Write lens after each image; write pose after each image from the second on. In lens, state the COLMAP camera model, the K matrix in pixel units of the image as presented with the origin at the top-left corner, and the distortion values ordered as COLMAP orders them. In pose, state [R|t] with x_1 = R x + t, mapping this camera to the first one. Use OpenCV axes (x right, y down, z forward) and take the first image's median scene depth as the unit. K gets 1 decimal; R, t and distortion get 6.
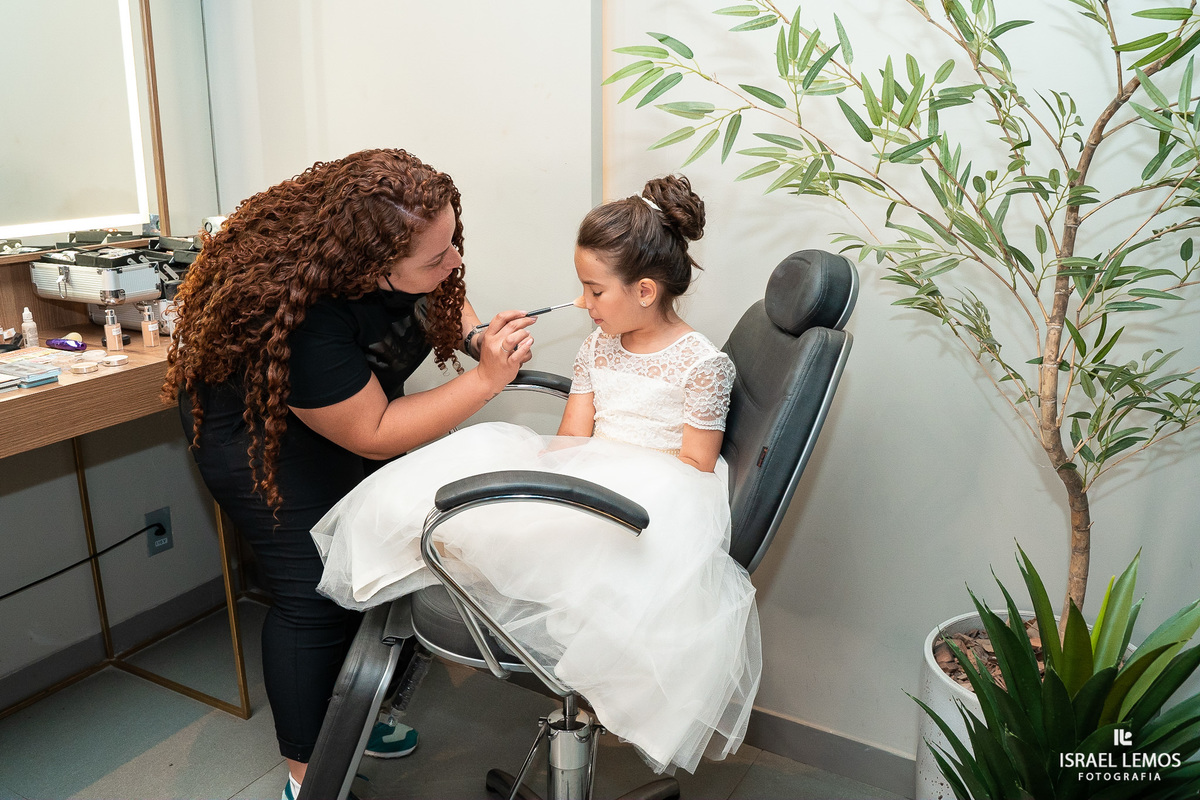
lens RADIAL K [[924.7, 0, 600.3], [0, 924.7, 333.1], [0, 0, 1]] dist [-0.059337, -0.000649]
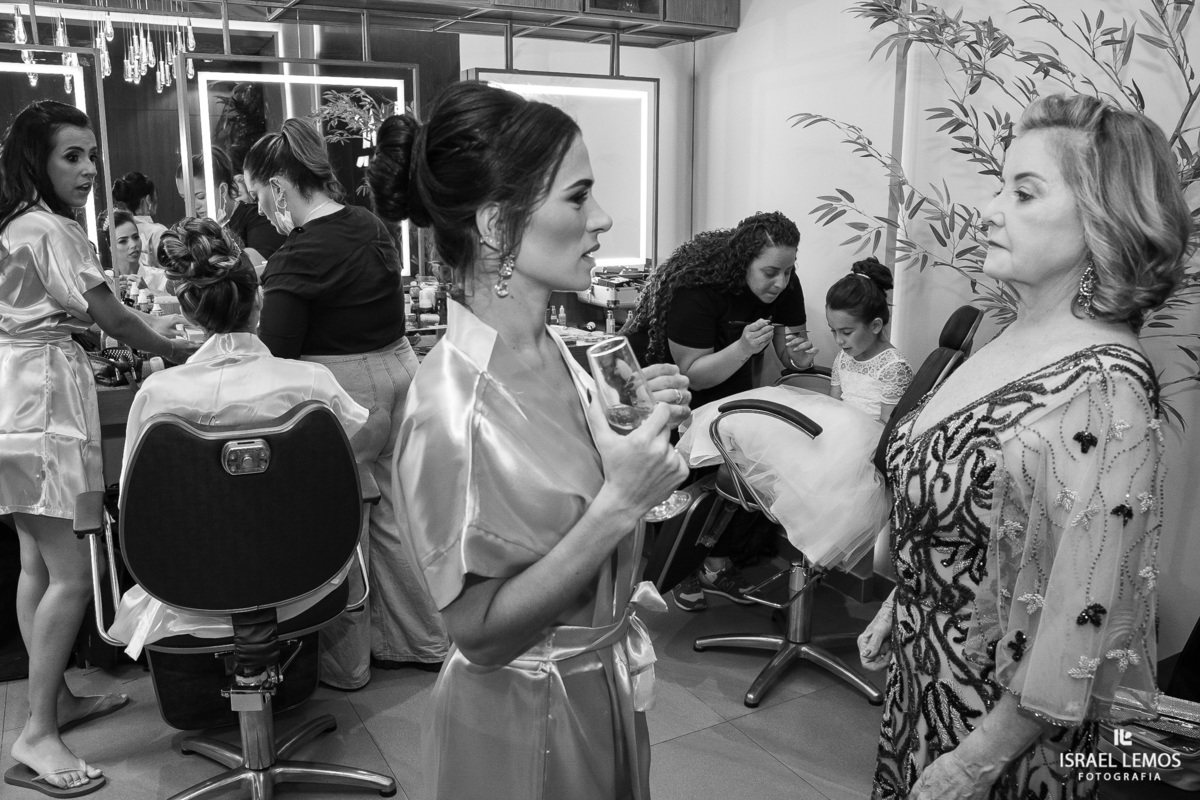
lens RADIAL K [[924.7, 0, 600.3], [0, 924.7, 333.1], [0, 0, 1]] dist [-0.059337, -0.000649]
pose [[0.845608, 0.099195, -0.524507, 0.552274], [-0.128212, 0.991561, -0.019177, 0.075474], [0.518178, 0.083465, 0.851190, -0.764464]]
